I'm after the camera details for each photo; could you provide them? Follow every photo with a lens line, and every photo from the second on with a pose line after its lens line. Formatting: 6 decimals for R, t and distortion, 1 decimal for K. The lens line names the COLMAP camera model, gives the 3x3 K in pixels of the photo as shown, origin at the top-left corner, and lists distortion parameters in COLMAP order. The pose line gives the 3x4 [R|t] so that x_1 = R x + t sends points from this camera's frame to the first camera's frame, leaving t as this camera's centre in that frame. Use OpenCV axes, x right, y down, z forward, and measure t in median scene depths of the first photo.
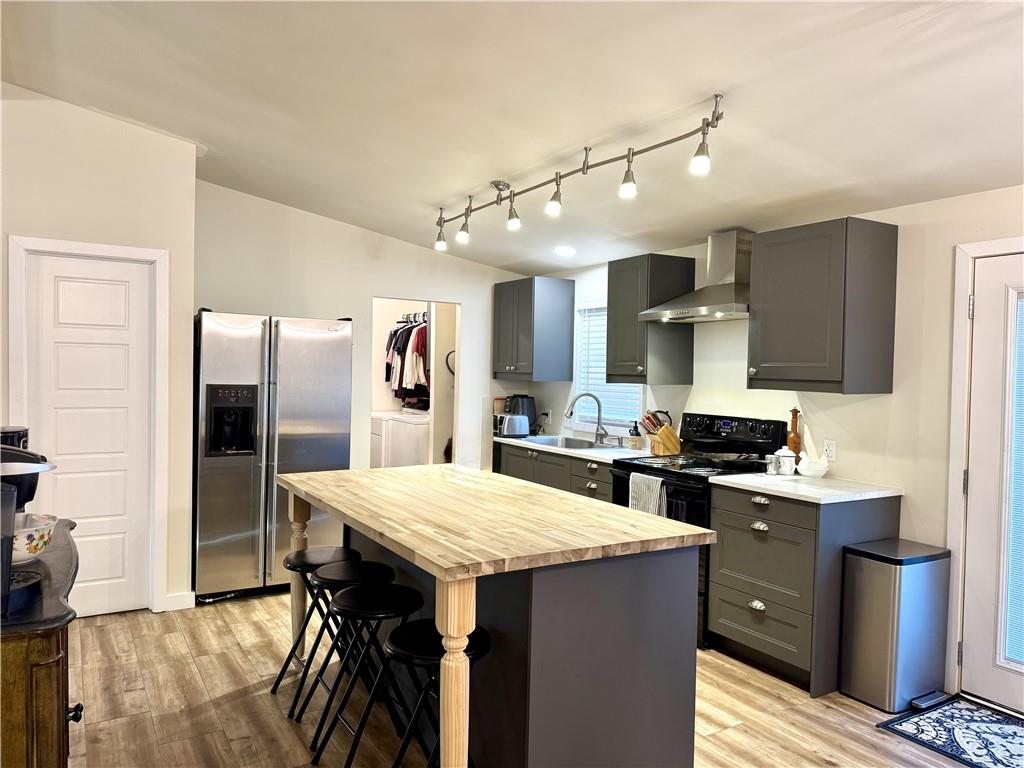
lens RADIAL K [[716.3, 0, 502.4], [0, 716.3, 385.7], [0, 0, 1]] dist [0.026770, -0.031813]
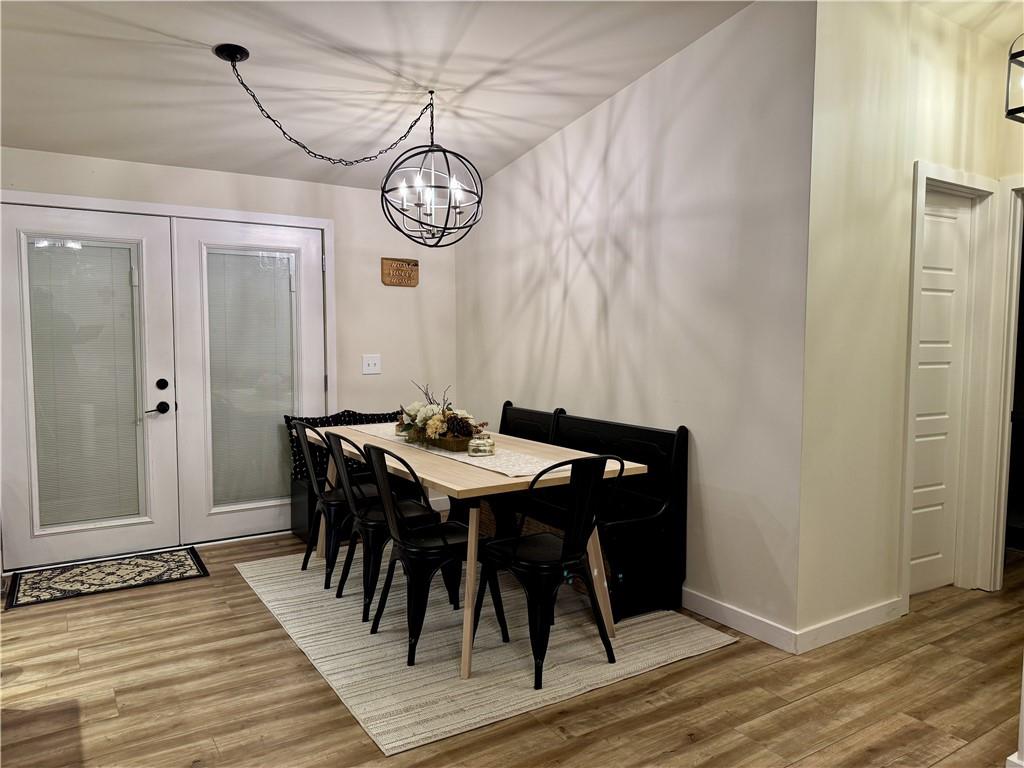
lens RADIAL K [[716.3, 0, 518.6], [0, 716.3, 389.3], [0, 0, 1]] dist [0.026770, -0.031813]
pose [[-0.029583, -0.090490, 0.995458, -0.536112], [0.026344, 0.995477, 0.091275, 0.037313], [-0.999215, 0.028924, -0.027065, 0.183350]]
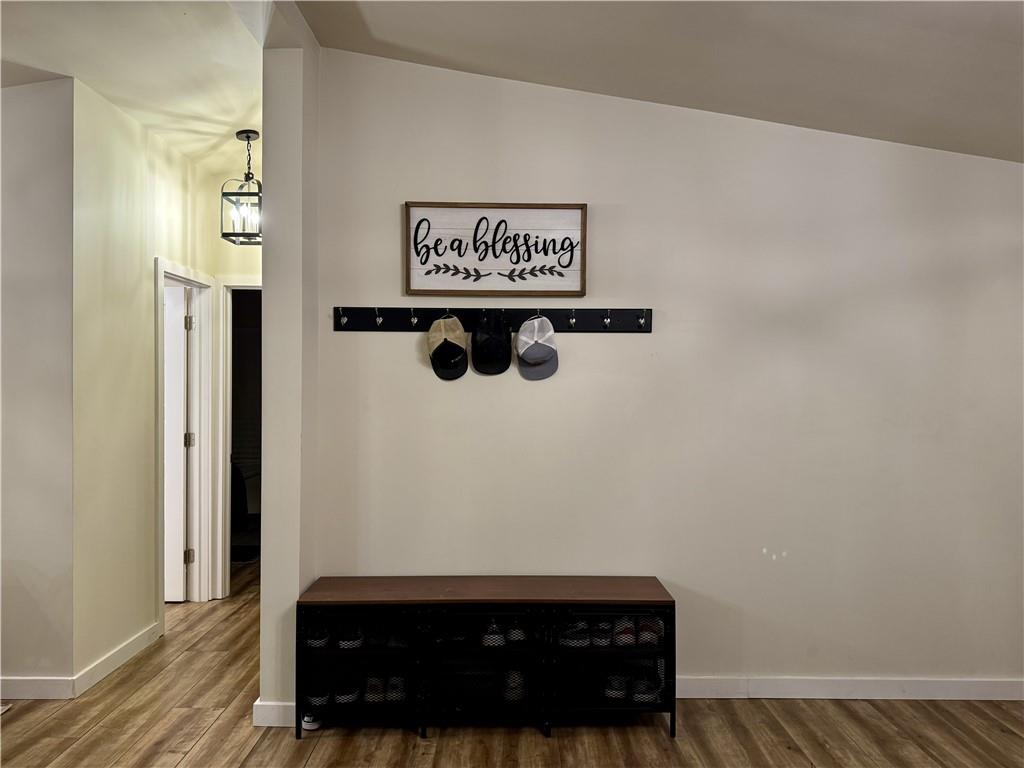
lens RADIAL K [[716.3, 0, 509.3], [0, 716.3, 390.7], [0, 0, 1]] dist [0.026770, -0.031813]
pose [[-0.856712, -0.026272, 0.515125, -0.676555], [-0.003274, 0.998959, 0.045502, -0.003008], [-0.515784, 0.037295, -0.855907, 0.339439]]
